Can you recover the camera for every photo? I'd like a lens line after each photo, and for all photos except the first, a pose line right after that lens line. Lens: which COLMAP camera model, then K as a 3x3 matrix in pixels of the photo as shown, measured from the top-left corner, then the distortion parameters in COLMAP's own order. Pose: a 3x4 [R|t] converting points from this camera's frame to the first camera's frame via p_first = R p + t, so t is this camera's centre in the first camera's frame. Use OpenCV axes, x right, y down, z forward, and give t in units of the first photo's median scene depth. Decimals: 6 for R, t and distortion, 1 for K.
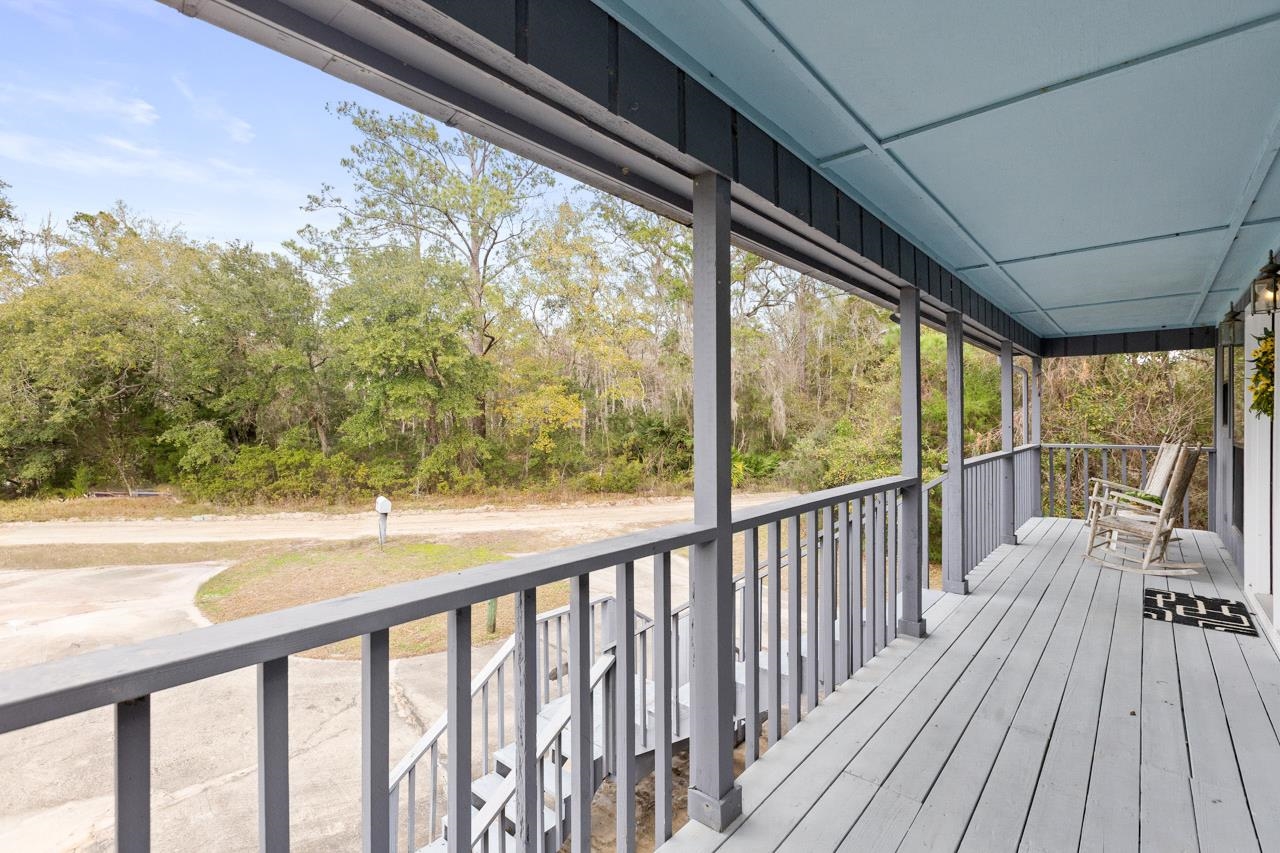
lens RADIAL K [[583.0, 0, 639.1], [0, 583.0, 418.9], [0, 0, 1]] dist [-0.000759, 0.000422]
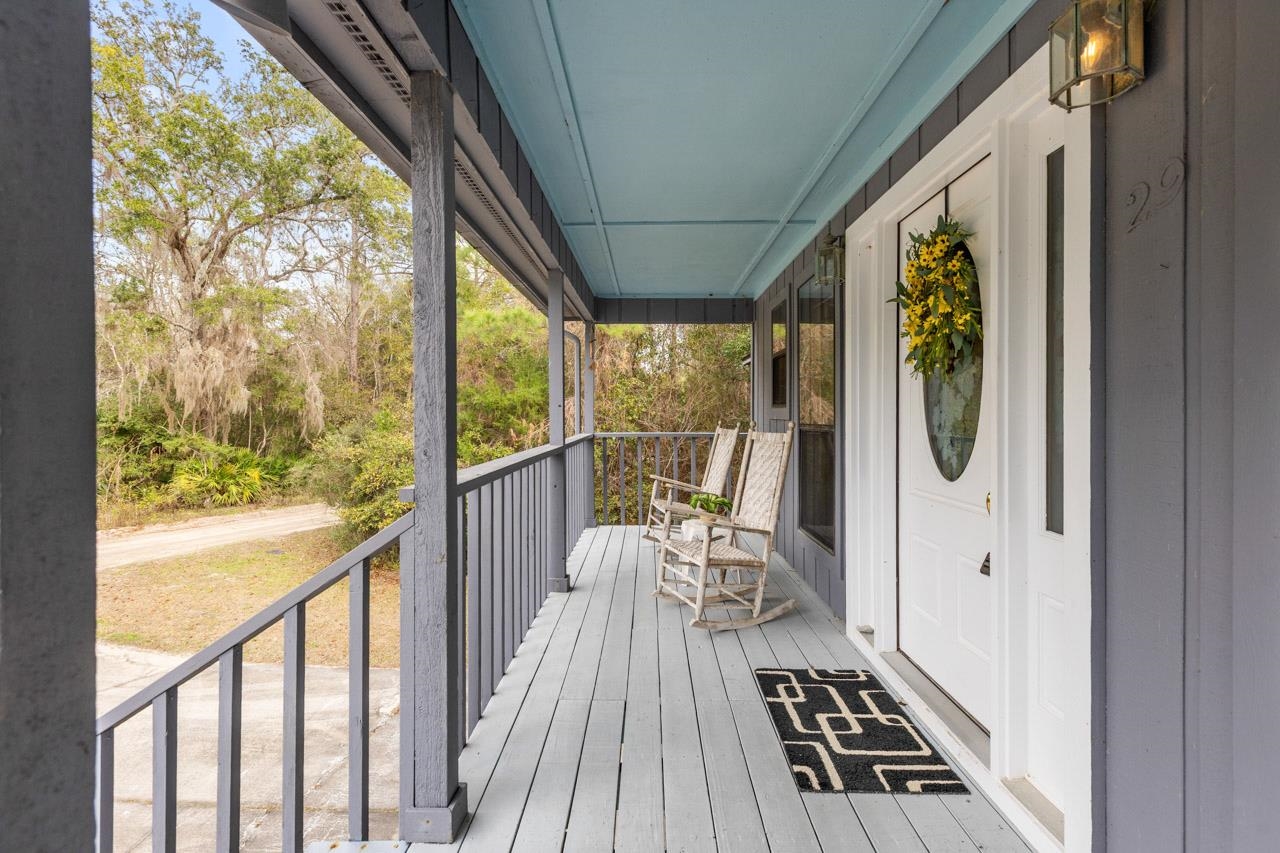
lens RADIAL K [[583.0, 0, 642.6], [0, 583.0, 416.2], [0, 0, 1]] dist [-0.000759, 0.000422]
pose [[0.761717, -0.000933, 0.647910, 0.127029], [-0.000072, 0.999999, 0.001525, 0.010455], [-0.647910, -0.001208, 0.761716, 0.198700]]
